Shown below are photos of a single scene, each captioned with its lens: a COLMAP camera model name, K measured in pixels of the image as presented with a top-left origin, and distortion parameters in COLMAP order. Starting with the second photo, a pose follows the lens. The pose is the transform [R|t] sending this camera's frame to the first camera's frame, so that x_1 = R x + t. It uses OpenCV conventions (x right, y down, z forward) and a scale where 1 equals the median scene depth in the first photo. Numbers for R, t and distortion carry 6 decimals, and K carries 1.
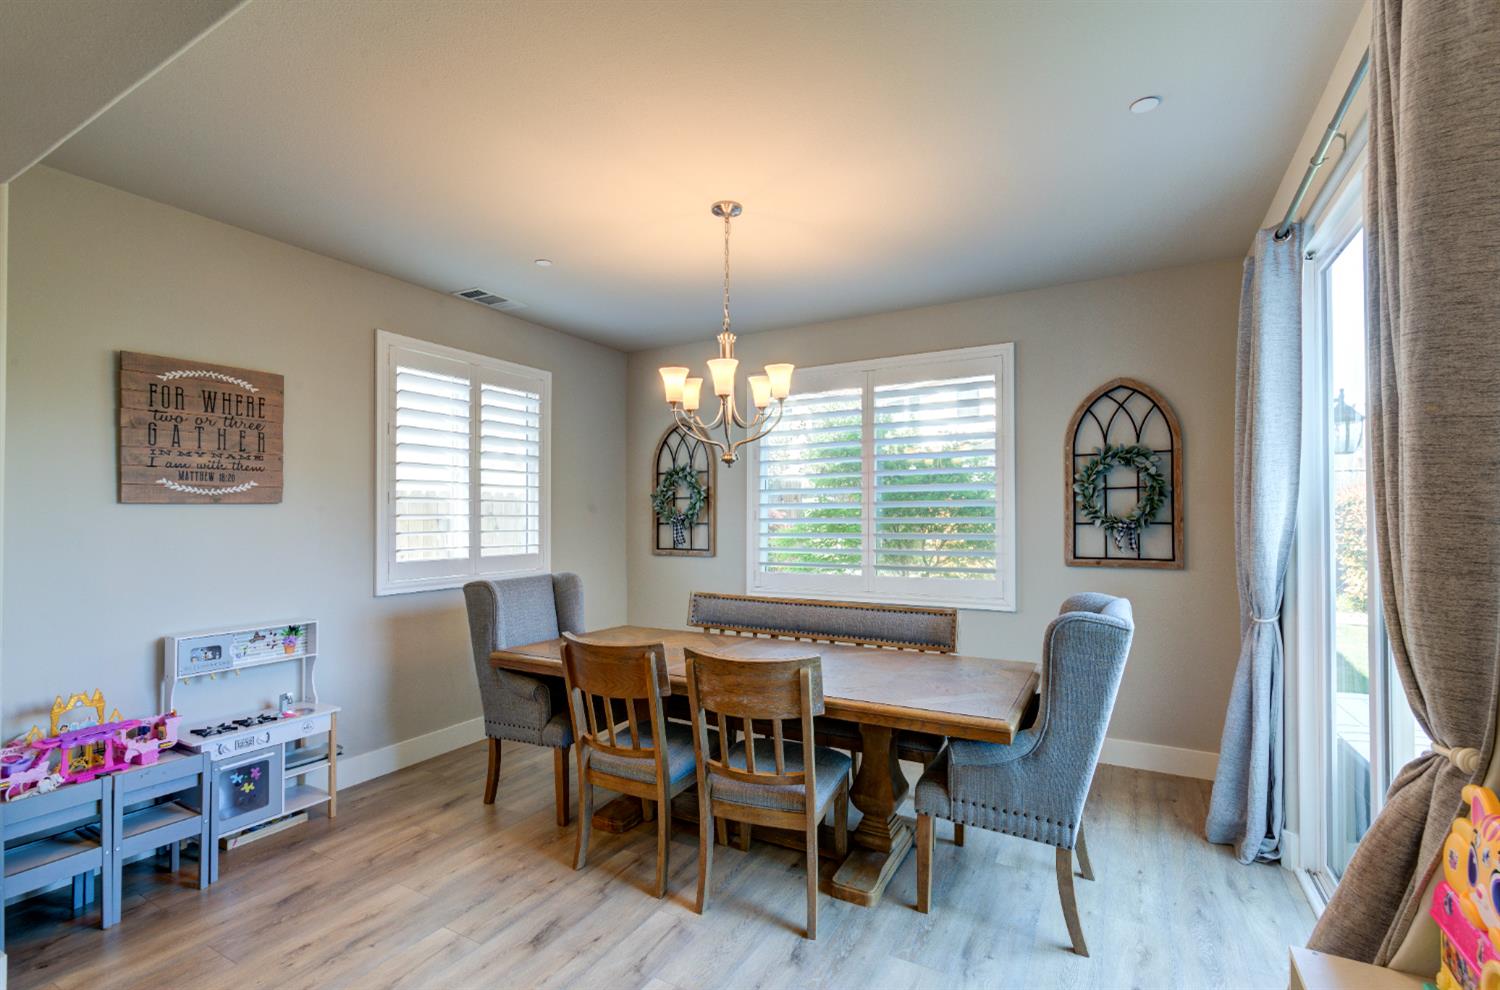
lens RADIAL K [[671.1, 0, 768.2], [0, 671.1, 527.1], [0, 0, 1]] dist [0.001482, 0.000338]
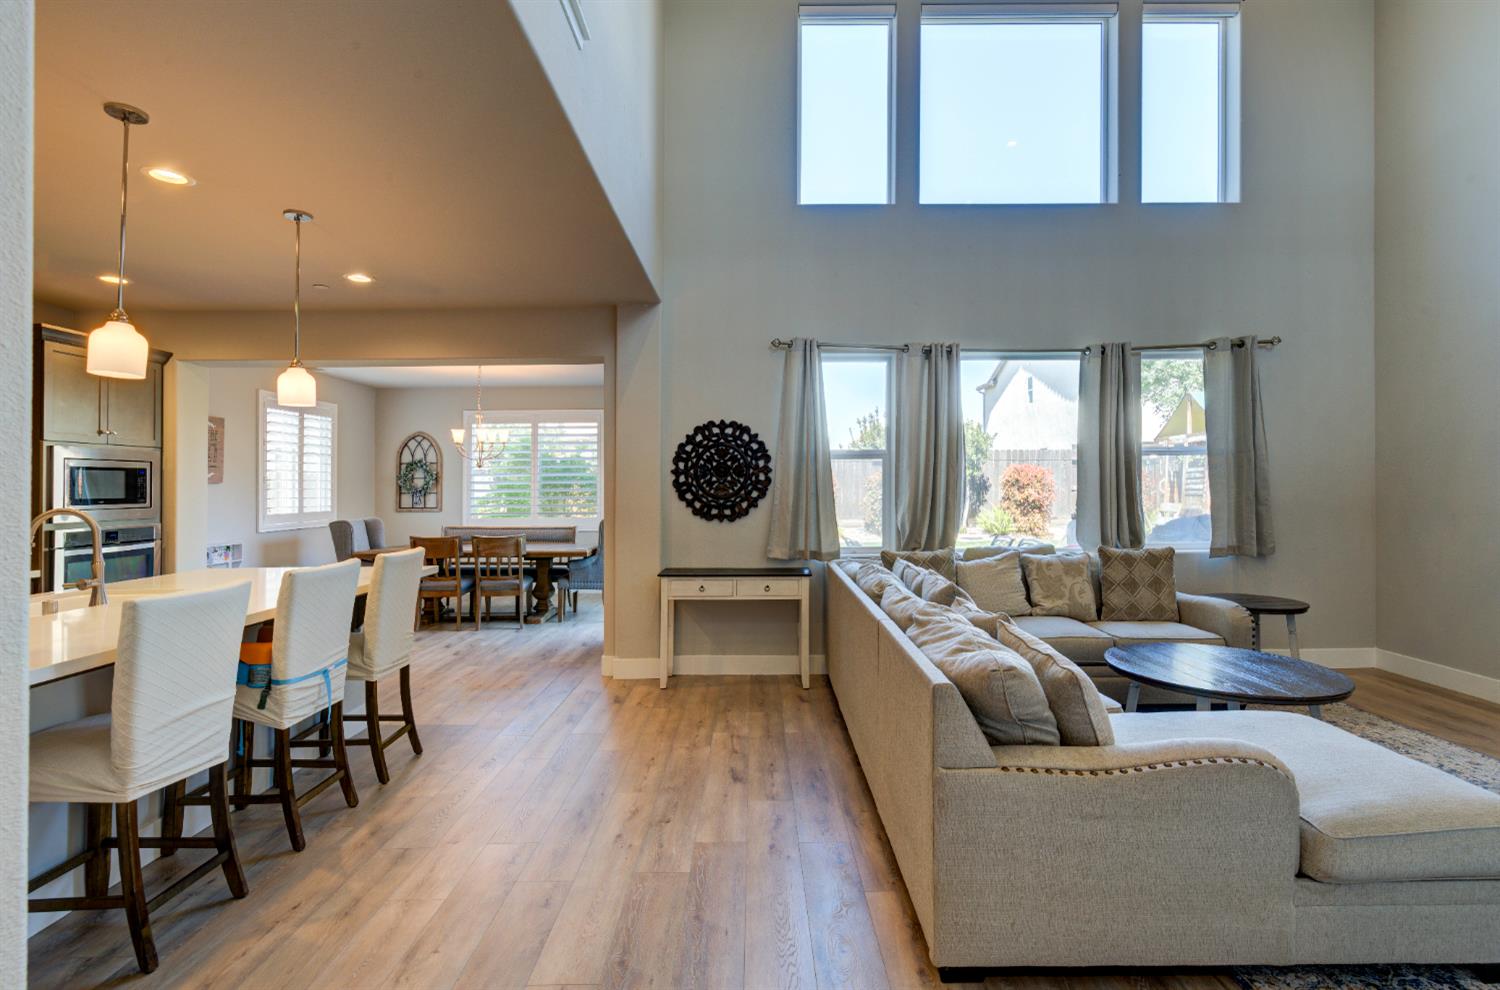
lens RADIAL K [[671.1, 0, 782.7], [0, 671.1, 483.3], [0, 0, 1]] dist [0.001482, 0.000338]
pose [[0.863097, -0.001020, 0.505038, -0.236527], [0.012127, 0.999751, -0.018705, 0.015851], [-0.504893, 0.022269, 0.862895, -1.159489]]
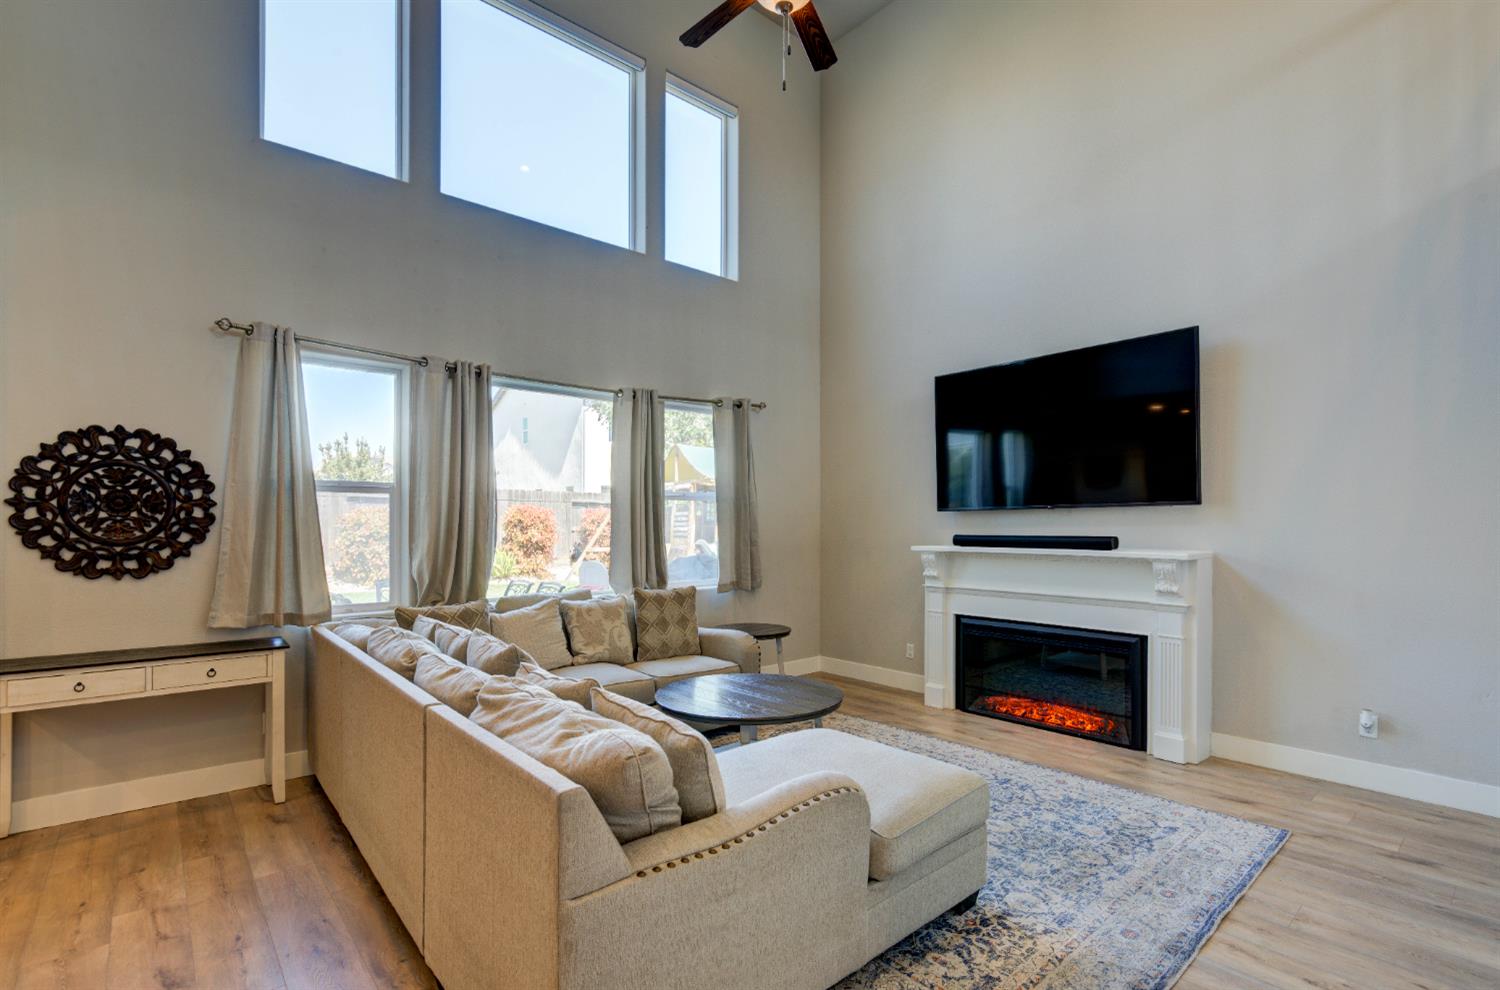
lens RADIAL K [[671.1, 0, 751.9], [0, 671.1, 532.6], [0, 0, 1]] dist [0.001482, 0.000338]
pose [[0.344953, -0.007722, 0.938588, -0.208814], [0.013027, 0.999909, 0.003439, 0.011673], [-0.938530, 0.011041, 0.345022, -1.038877]]
